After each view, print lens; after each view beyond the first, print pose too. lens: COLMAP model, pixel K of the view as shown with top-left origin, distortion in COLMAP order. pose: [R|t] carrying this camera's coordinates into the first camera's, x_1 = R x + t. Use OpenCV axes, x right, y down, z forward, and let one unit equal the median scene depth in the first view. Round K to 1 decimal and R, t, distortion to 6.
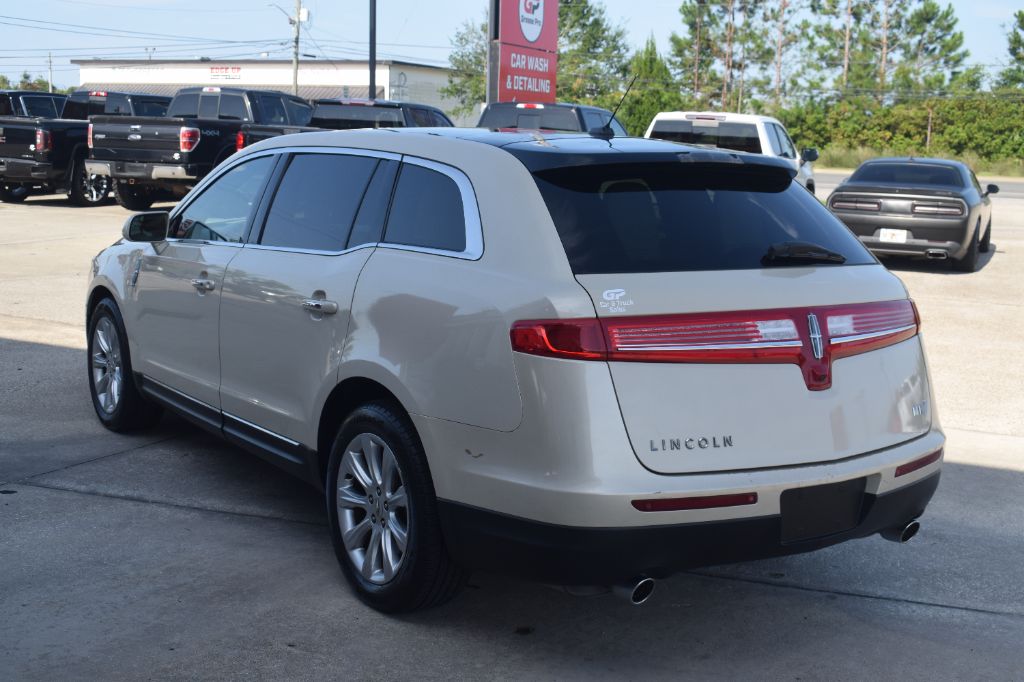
lens RADIAL K [[1338.0, 0, 576.8], [0, 1338.0, 338.6], [0, 0, 1]] dist [-0.029145, -0.055059]
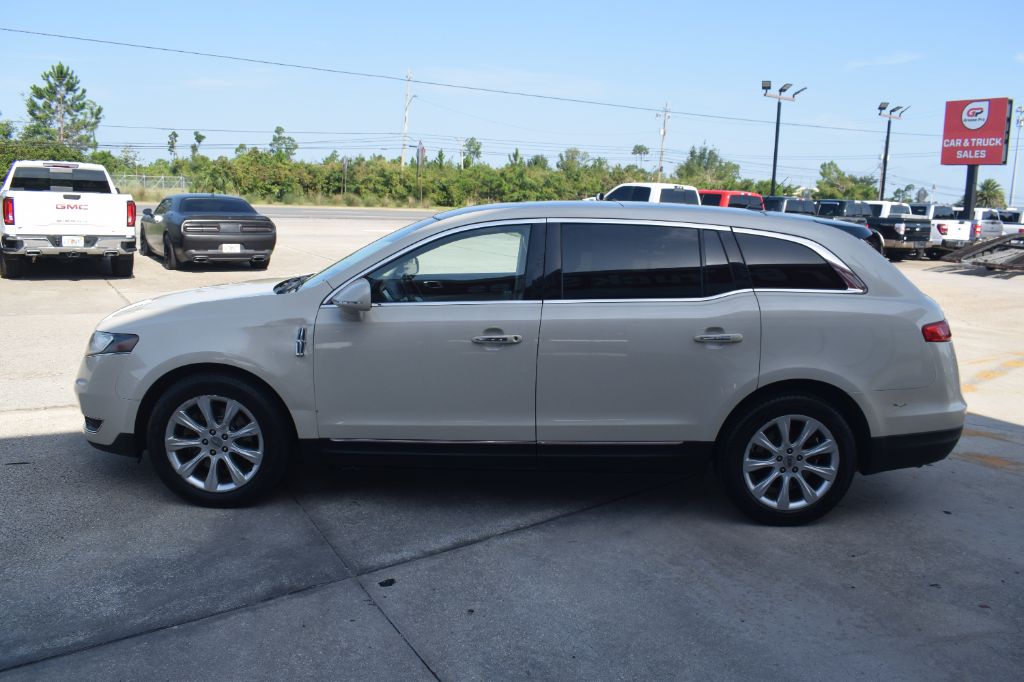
lens RADIAL K [[827.5, 0, 512.0], [0, 827.5, 341.0], [0, 0, 1]] dist [-0.080886, -0.003937]
pose [[0.547350, -0.154548, 0.822510, -0.808069], [0.103451, 0.987758, 0.116755, -0.114289], [-0.830486, 0.021184, 0.556637, 0.562490]]
